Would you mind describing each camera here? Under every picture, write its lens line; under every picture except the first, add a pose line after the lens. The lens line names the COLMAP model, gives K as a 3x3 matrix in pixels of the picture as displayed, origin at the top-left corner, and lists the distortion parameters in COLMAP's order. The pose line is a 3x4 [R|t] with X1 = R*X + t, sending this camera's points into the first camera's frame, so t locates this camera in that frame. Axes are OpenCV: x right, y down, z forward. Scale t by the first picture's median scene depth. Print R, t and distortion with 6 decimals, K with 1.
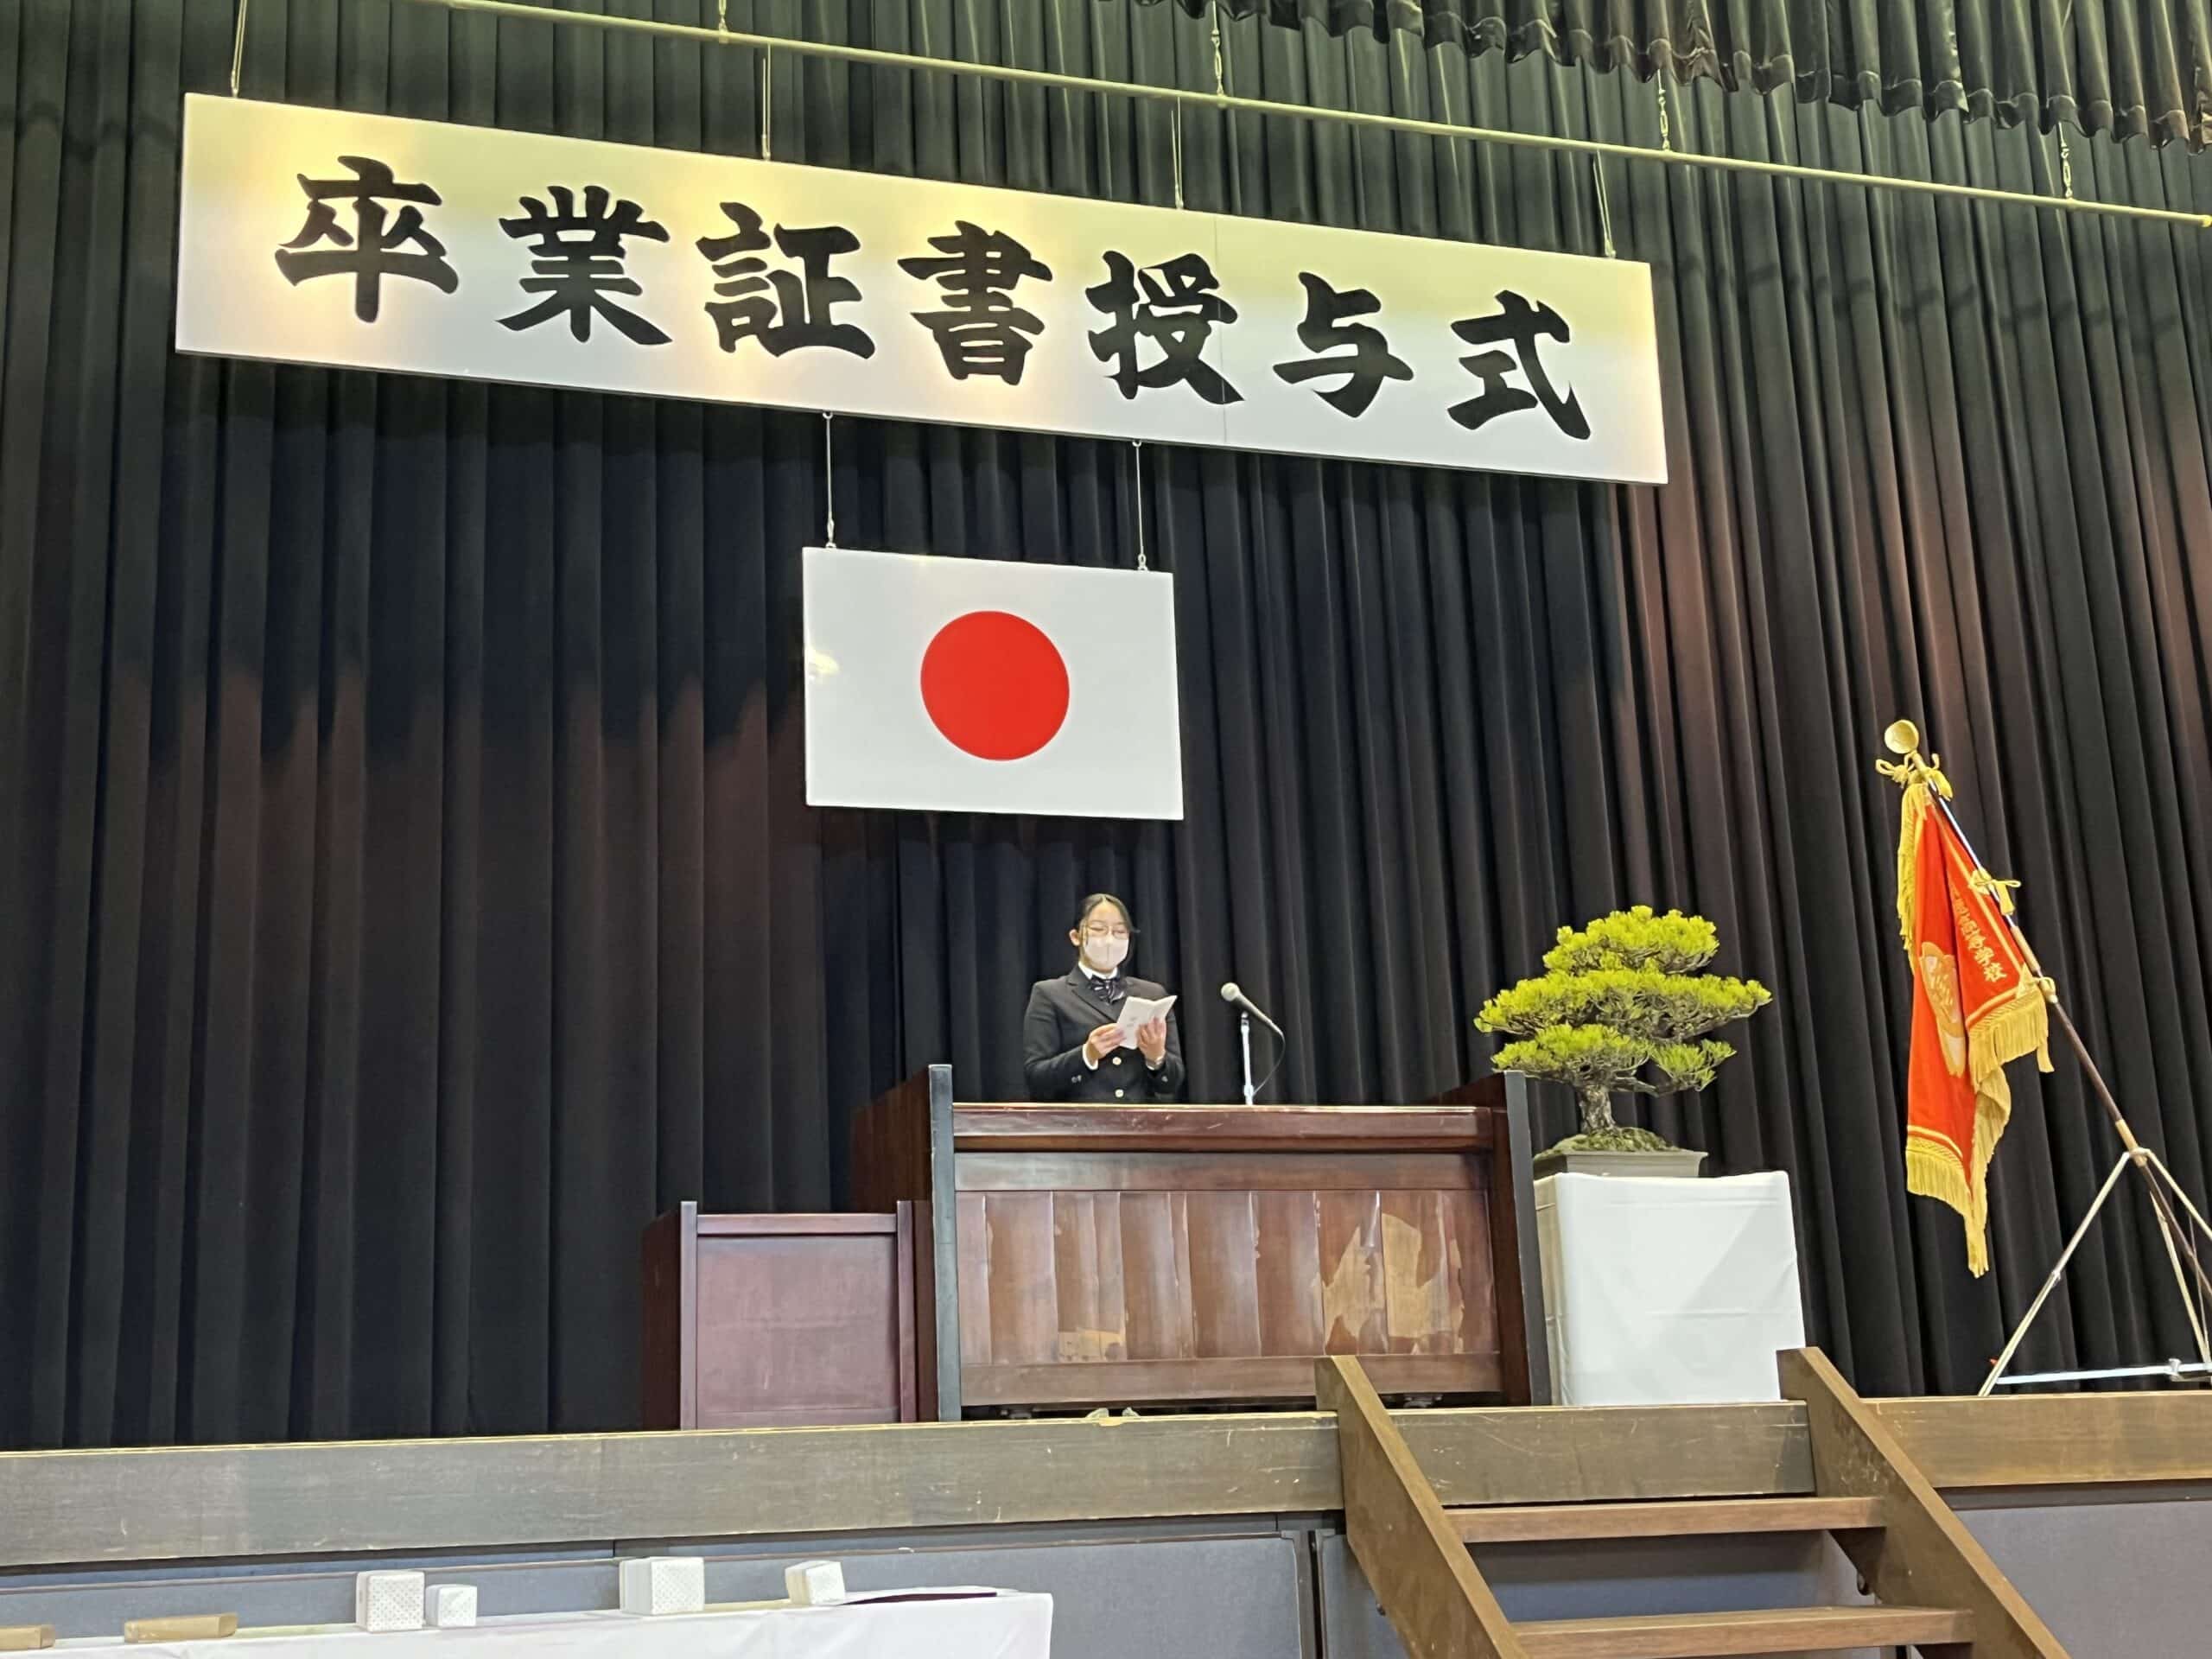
lens RADIAL K [[2812.5, 0, 1086.8], [0, 2812.5, 831.3], [0, 0, 1]] dist [0.154257, -0.647095]
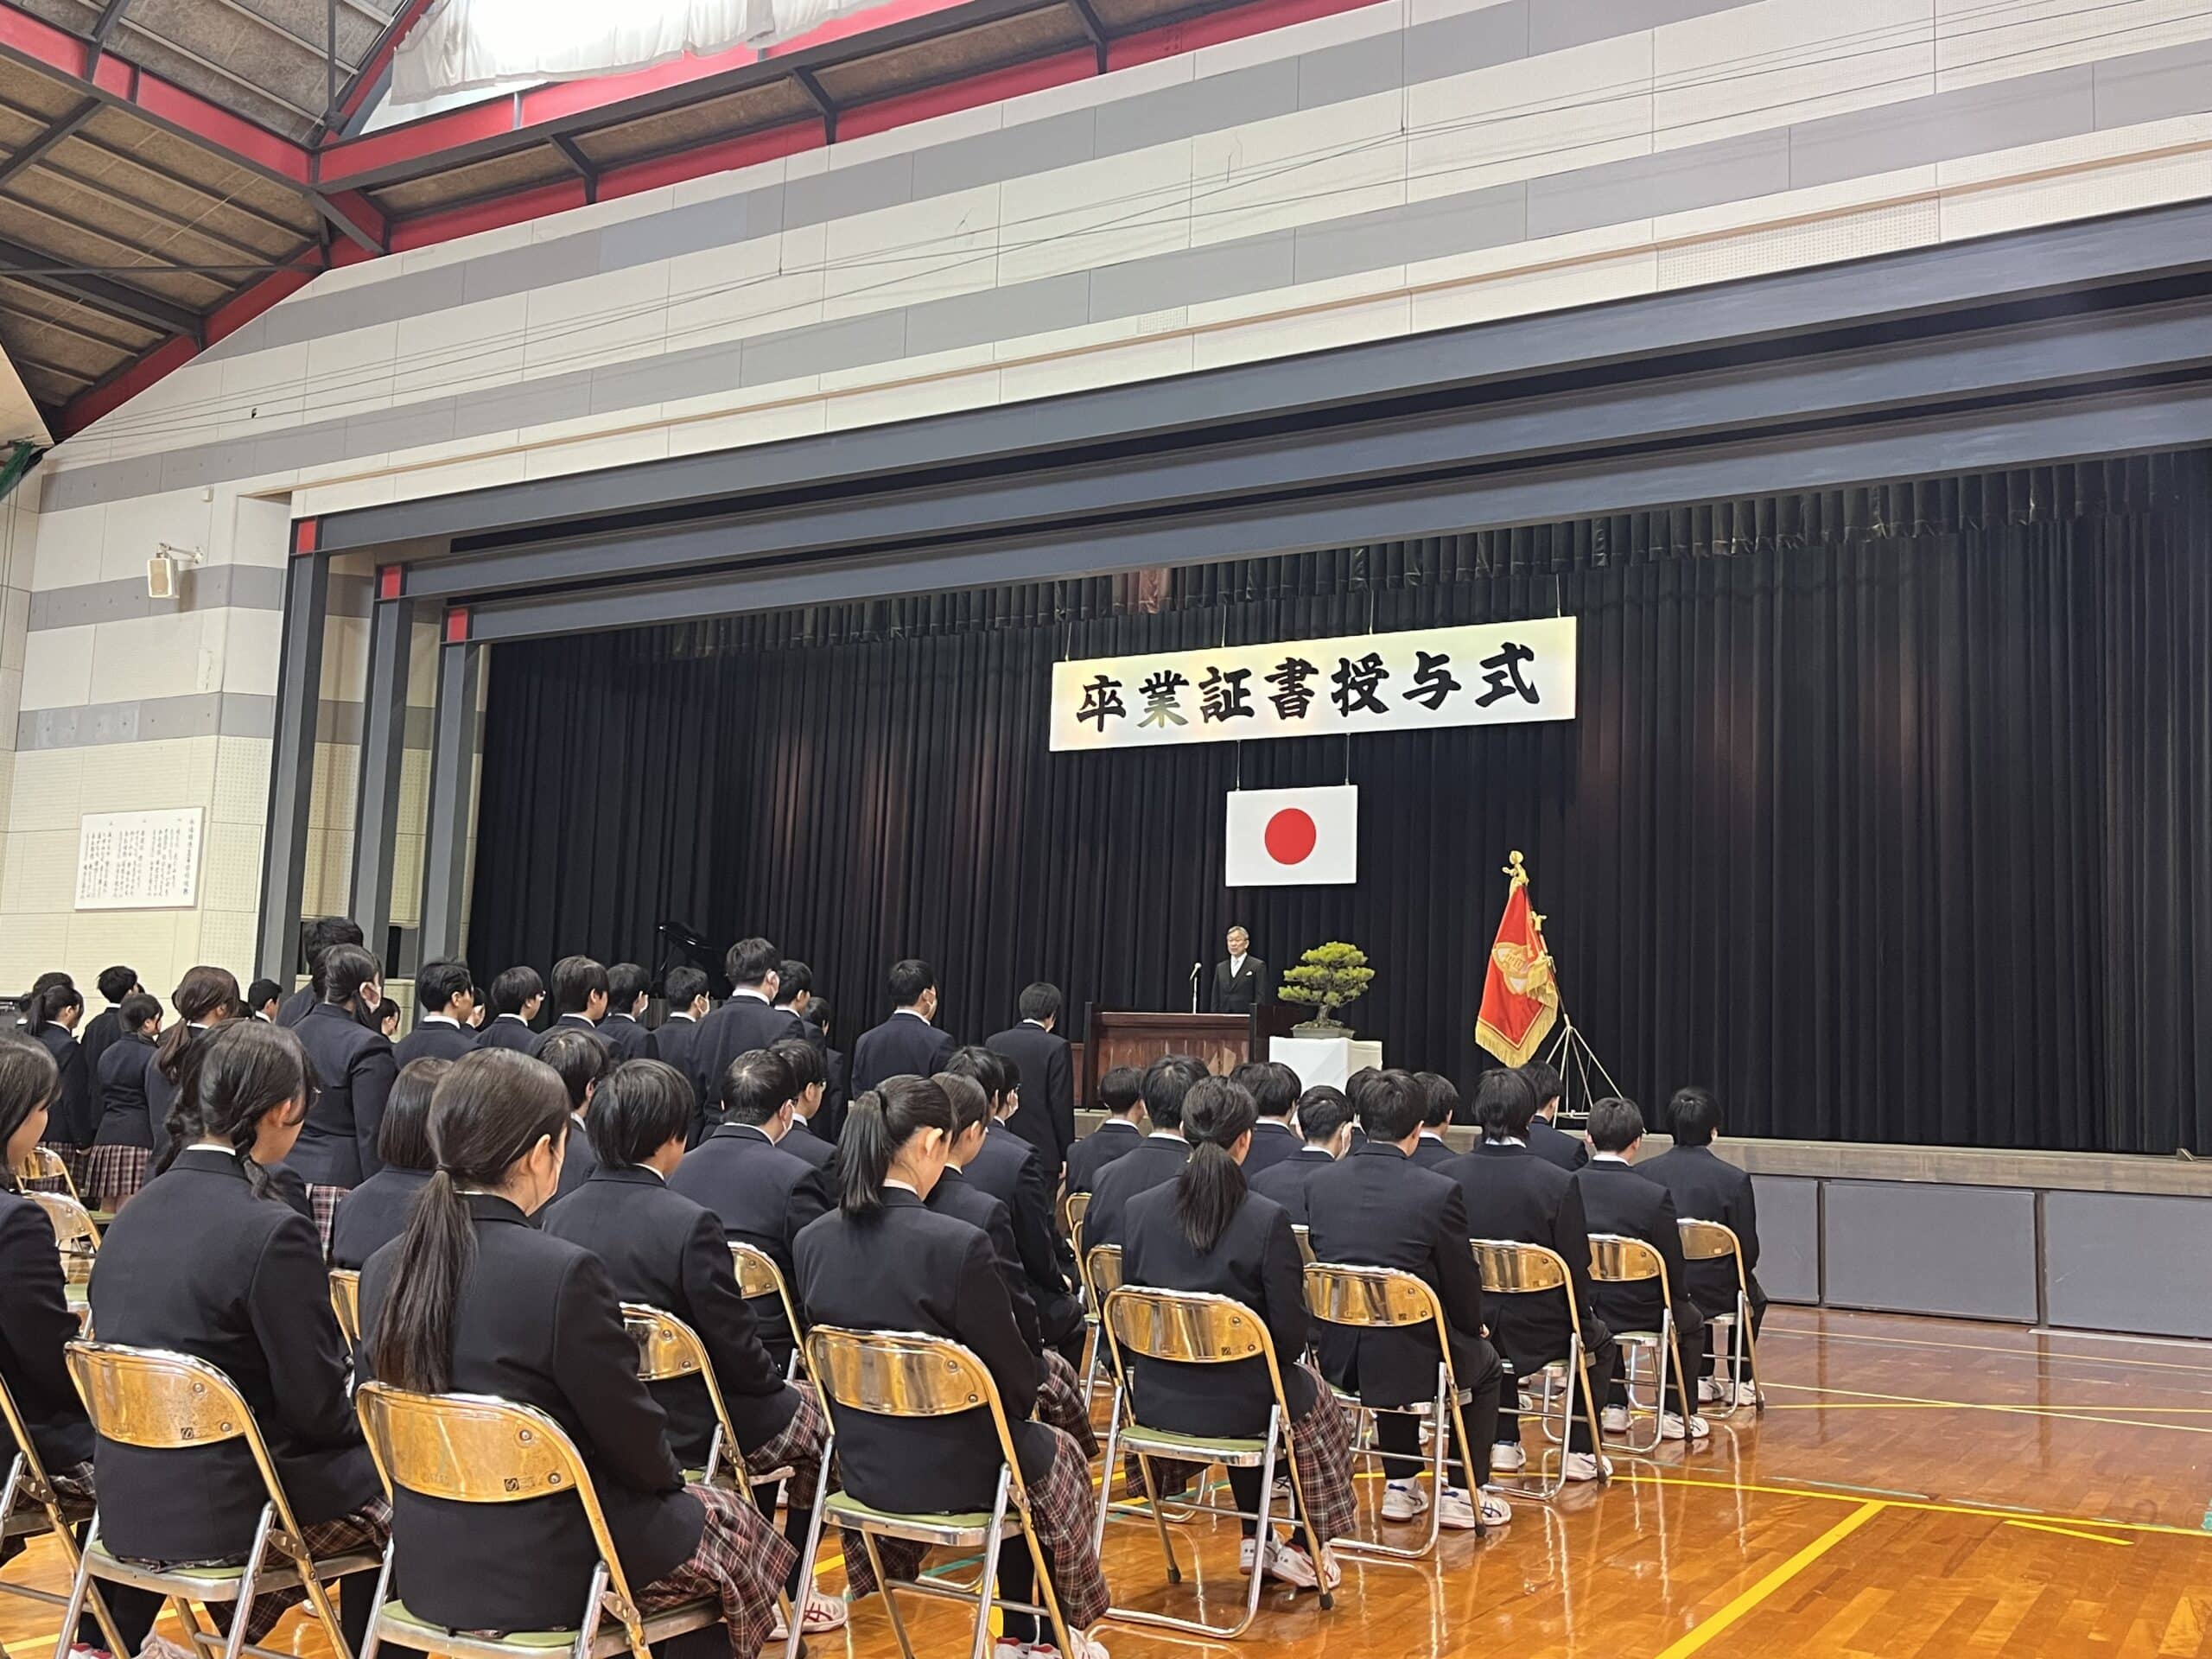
lens RADIAL K [[2080.0, 0, 1105.8], [0, 2080.0, 840.0], [0, 0, 1]] dist [0.093155, -0.159699]
pose [[0.655816, -0.030733, -0.754295, 1.359069], [0.119734, 0.990758, 0.063734, -0.196930], [0.745365, -0.132113, 0.653435, -0.443643]]
